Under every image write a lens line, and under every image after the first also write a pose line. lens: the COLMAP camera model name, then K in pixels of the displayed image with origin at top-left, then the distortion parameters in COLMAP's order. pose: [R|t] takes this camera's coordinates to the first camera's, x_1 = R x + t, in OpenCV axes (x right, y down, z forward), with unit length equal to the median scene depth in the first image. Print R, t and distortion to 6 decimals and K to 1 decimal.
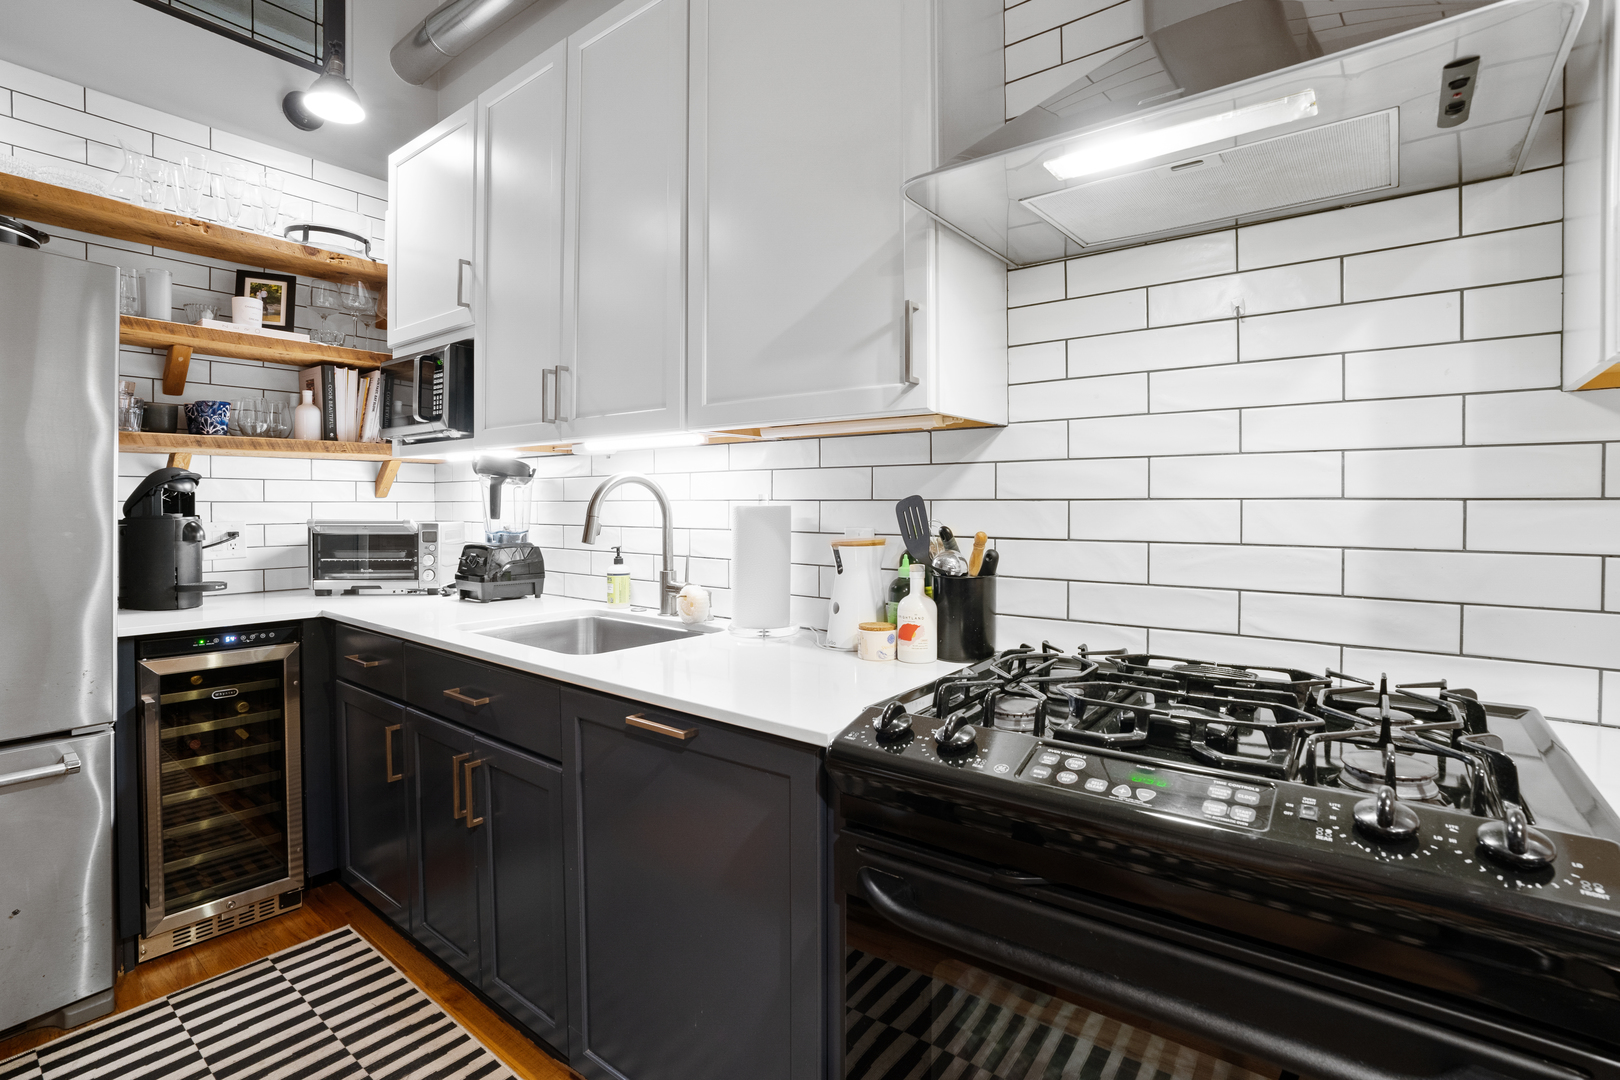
lens RADIAL K [[756.0, 0, 816.9], [0, 756.0, 513.1], [0, 0, 1]] dist [-0.067350, 0.020472]
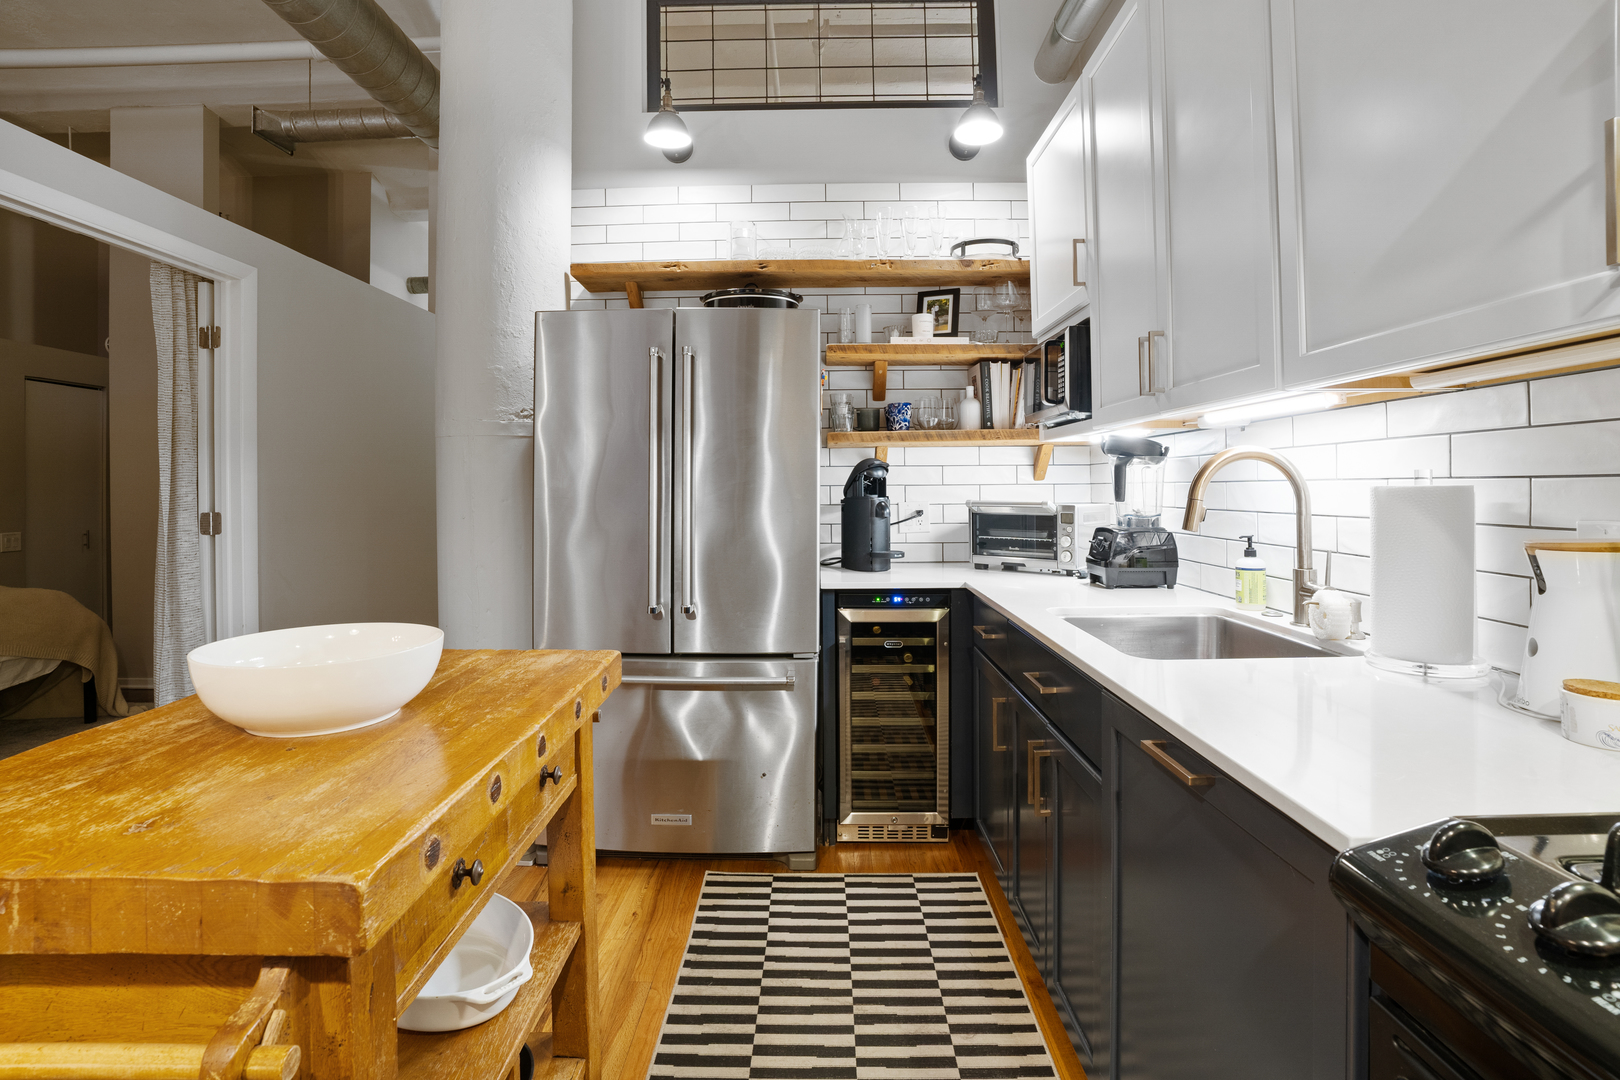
lens RADIAL K [[770.4, 0, 807.9], [0, 770.4, 478.0], [0, 0, 1]] dist [-0.072330, 0.025478]
pose [[0.599131, -0.015271, -0.800505, 0.116741], [-0.001619, 0.999793, -0.020284, -0.001570], [0.800649, 0.013449, 0.598983, 0.110902]]
